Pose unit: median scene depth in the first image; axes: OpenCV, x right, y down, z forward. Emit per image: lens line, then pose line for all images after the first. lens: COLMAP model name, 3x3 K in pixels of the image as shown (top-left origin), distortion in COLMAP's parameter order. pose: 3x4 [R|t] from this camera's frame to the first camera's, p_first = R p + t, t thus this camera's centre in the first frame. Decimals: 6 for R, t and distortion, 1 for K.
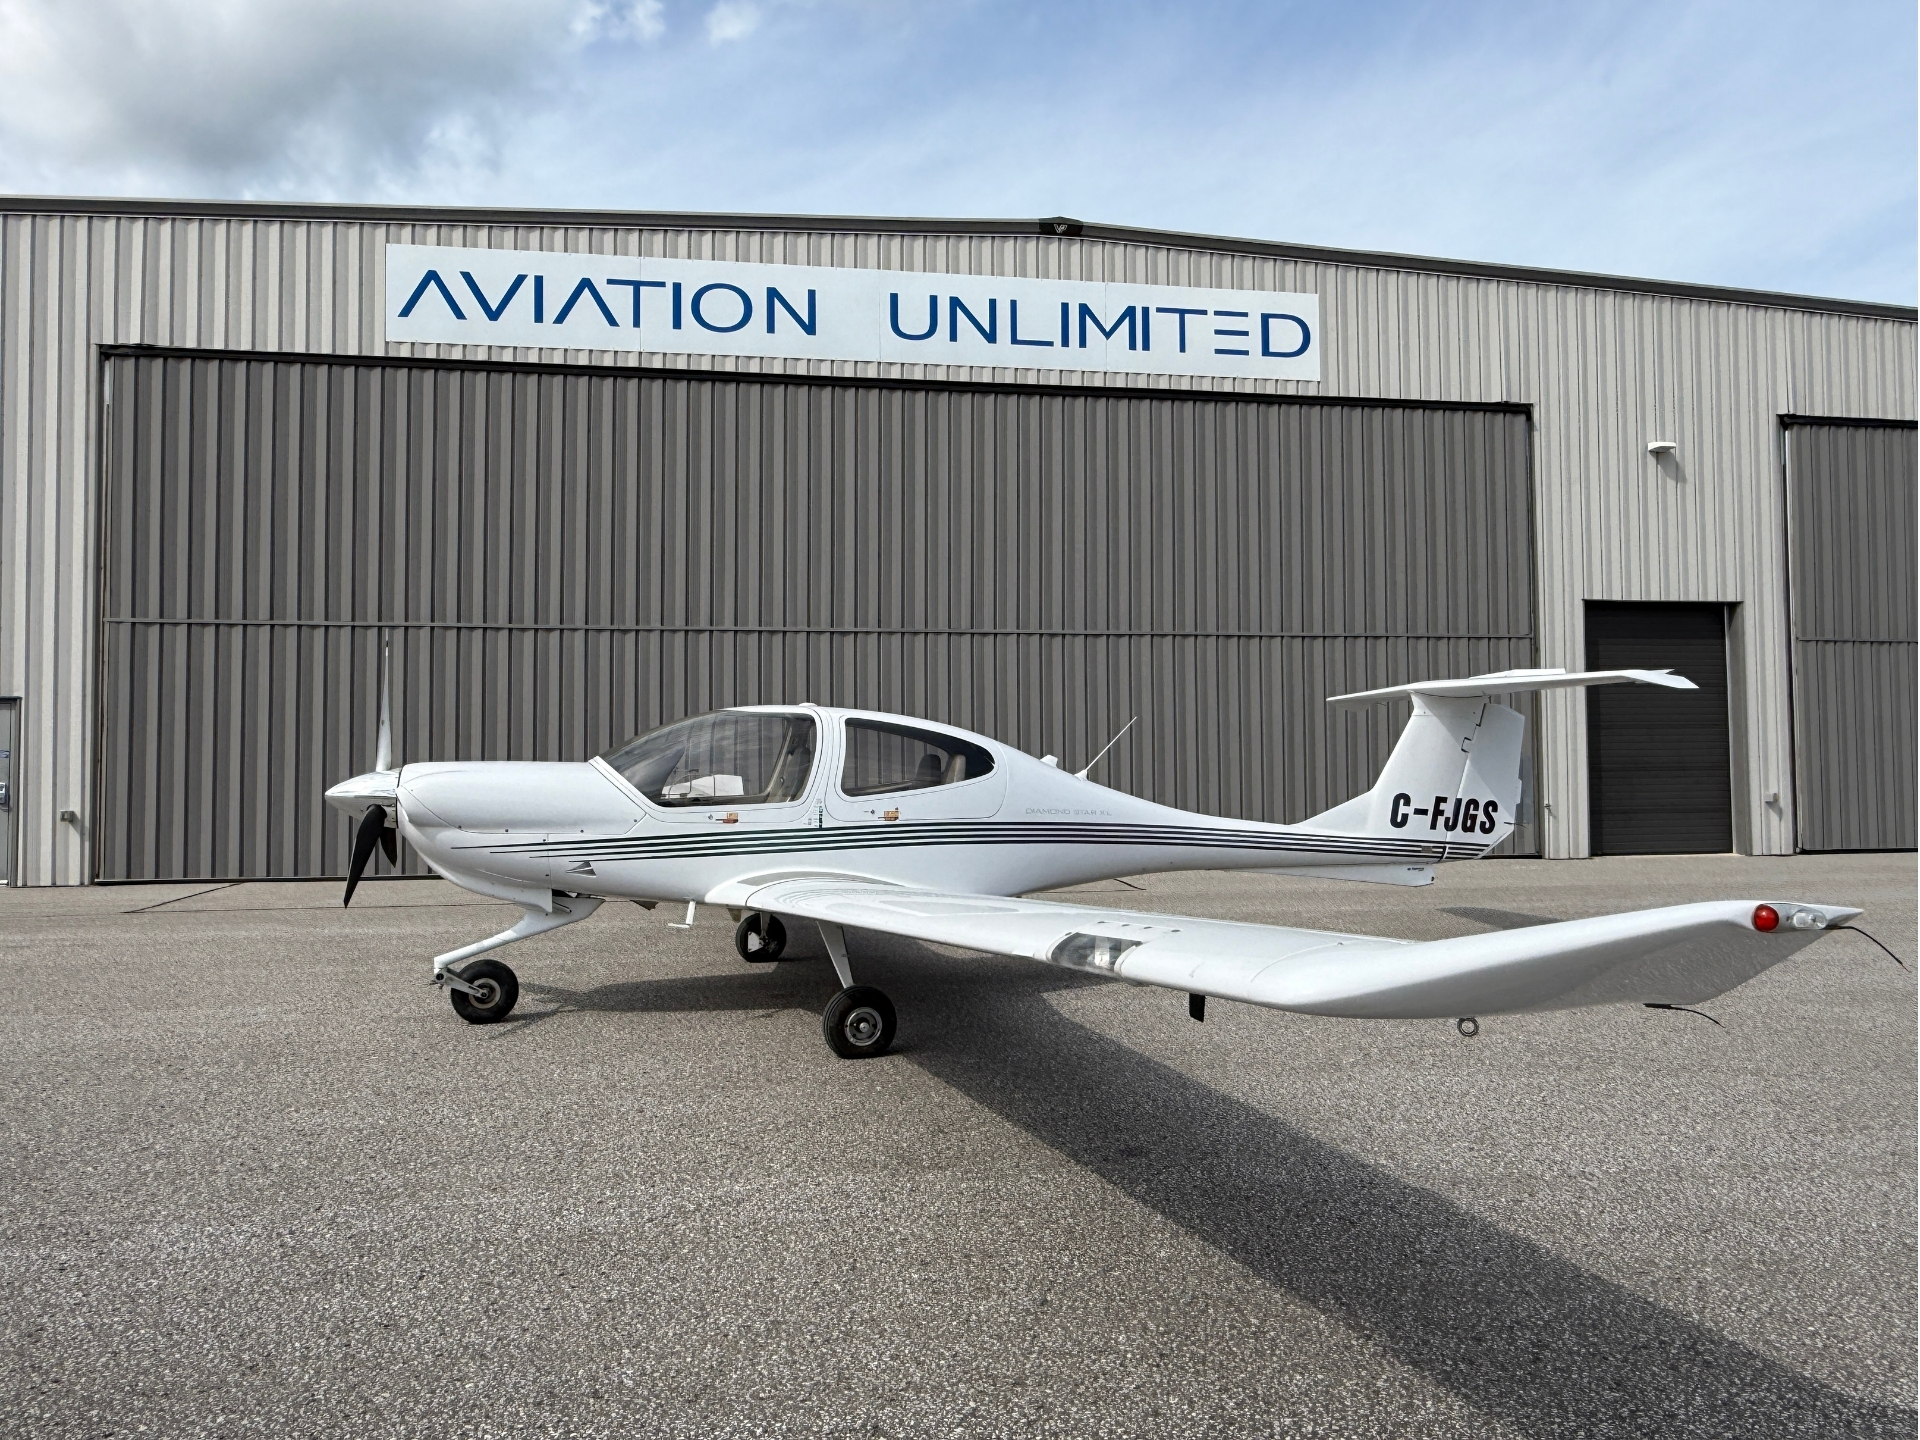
lens RADIAL K [[1208.0, 0, 951.2], [0, 1208.0, 694.3], [0, 0, 1]] dist [-0.010697, 0.002063]
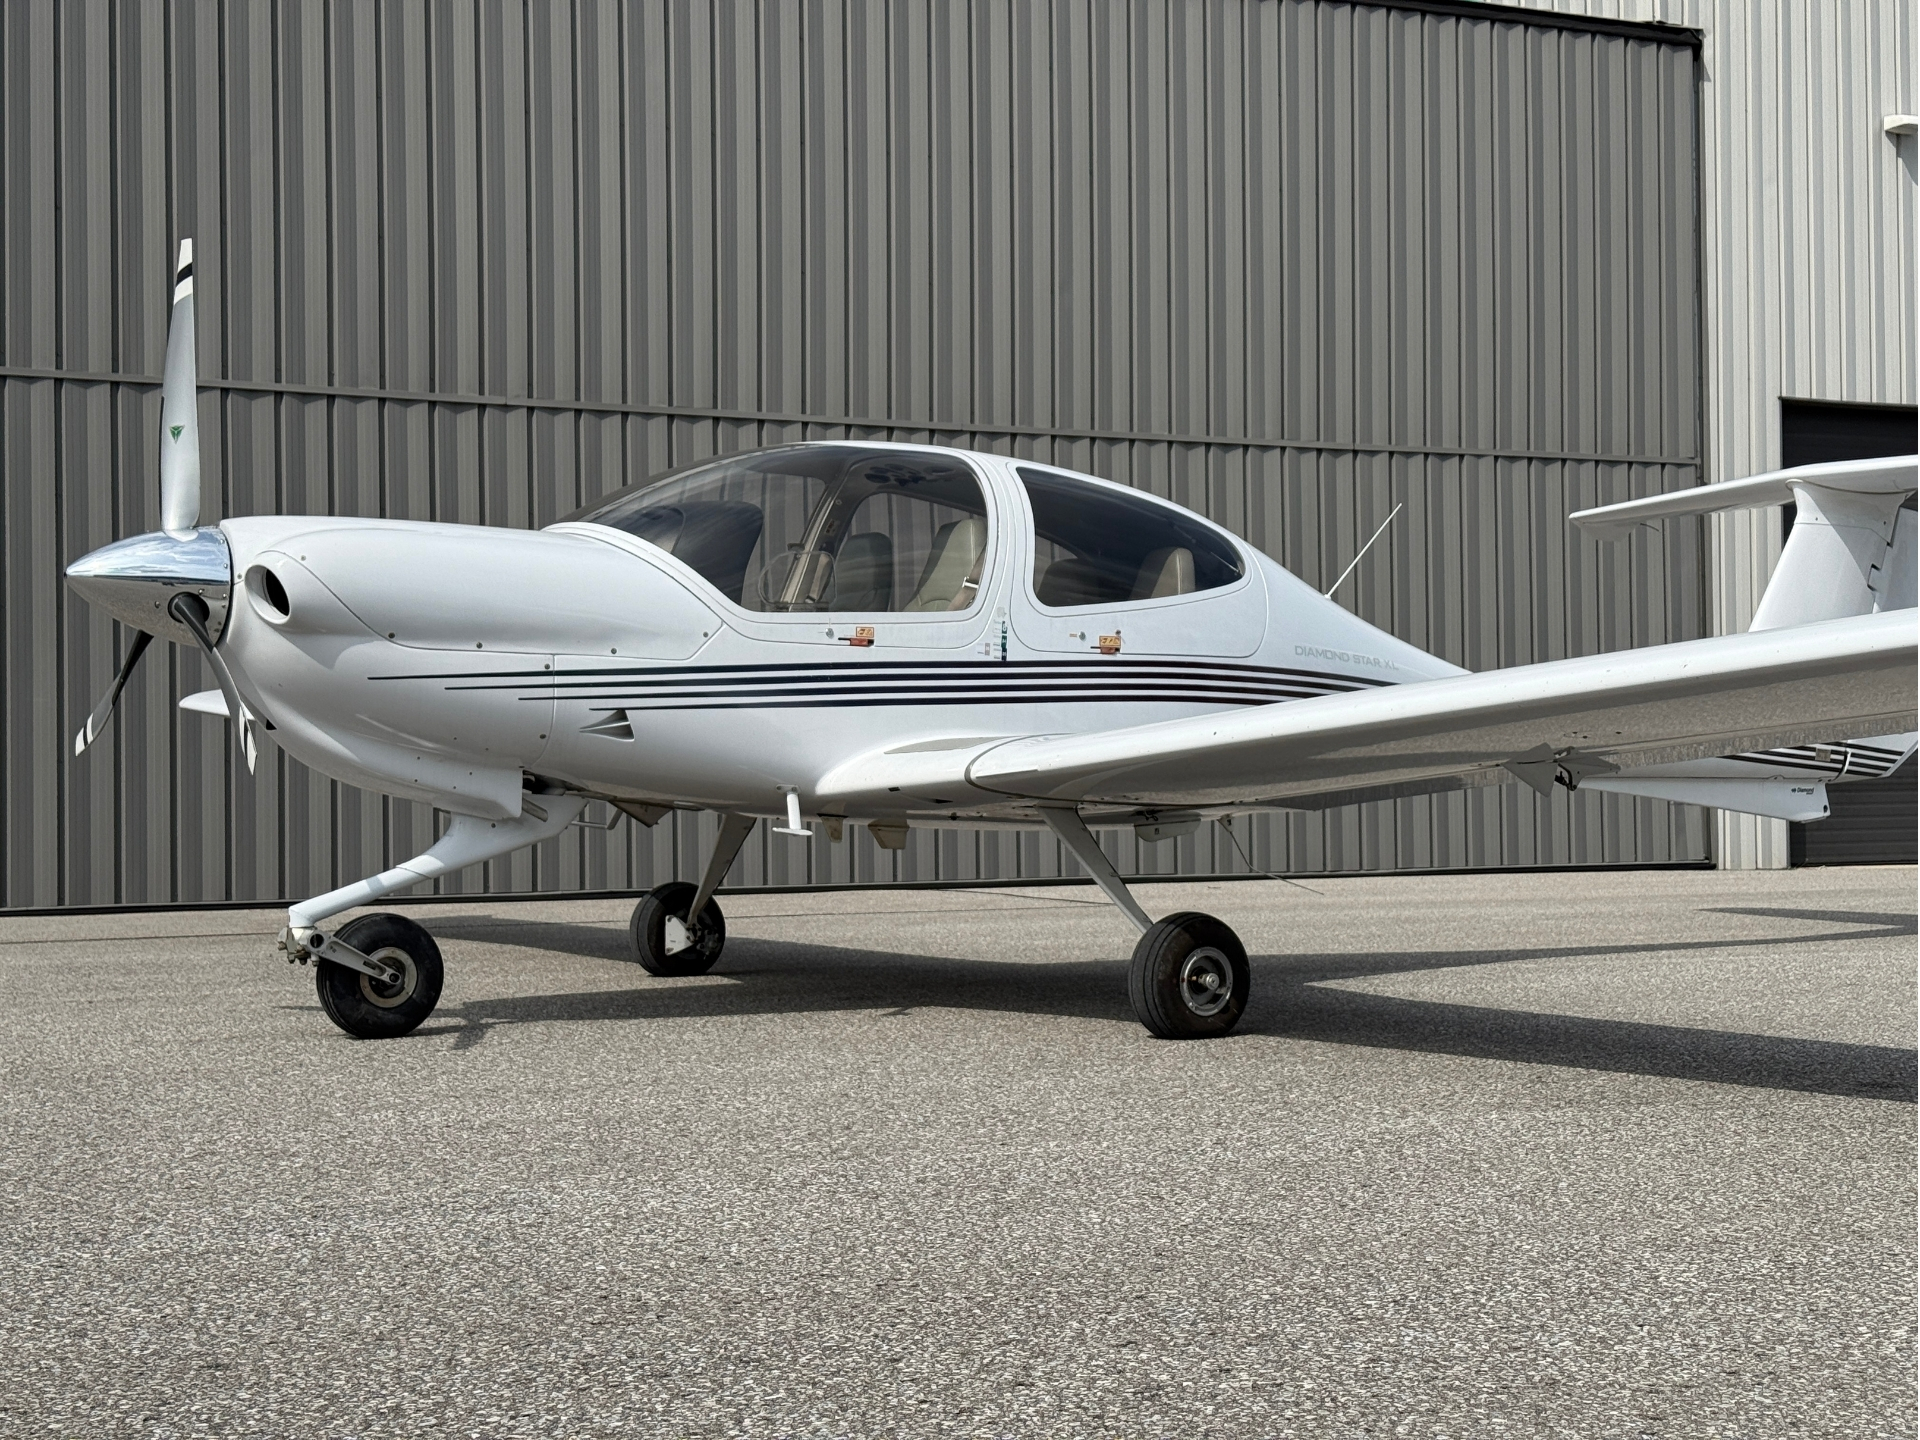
lens RADIAL K [[2618.4, 0, 965.6], [0, 2618.4, 664.4], [0, 0, 1]] dist [0.088490, 0.000000]
pose [[0.960231, 0.007871, 0.279096, -0.336793], [-0.010124, 0.999927, 0.006632, 0.078048], [-0.279023, -0.009194, 0.960240, -0.093539]]
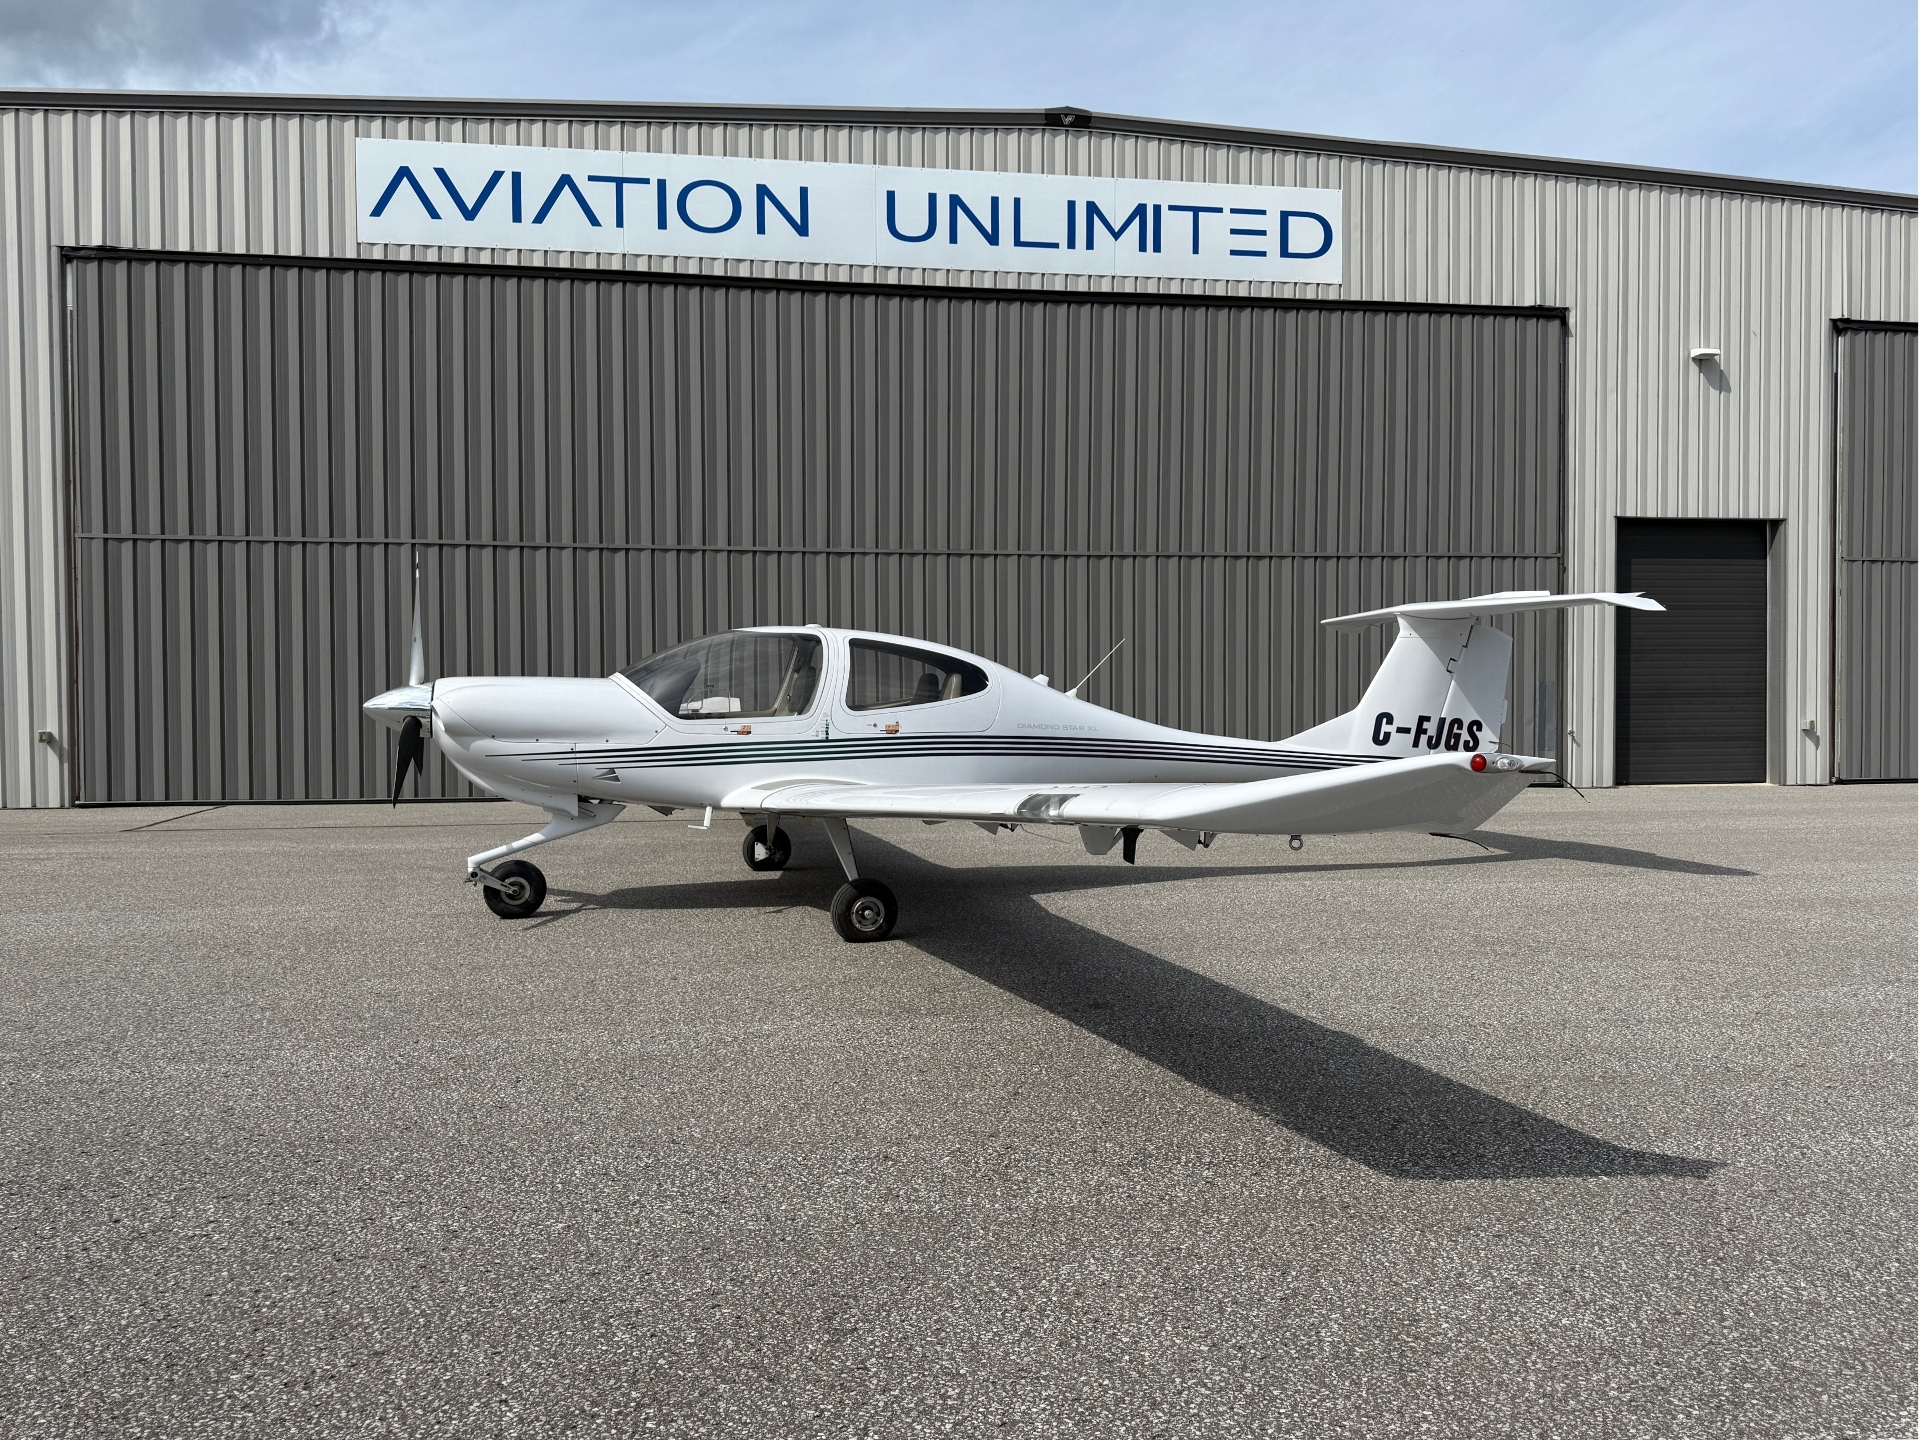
lens RADIAL K [[1324.2, 0, 943.7], [0, 1324.2, 704.6], [0, 0, 1]] dist [0.038660, -0.061162]
pose [[0.999980, 0.002919, -0.005679, 0.002603], [-0.002534, 0.997773, 0.066649, 0.000754], [0.005861, -0.066634, 0.997760, -0.128809]]
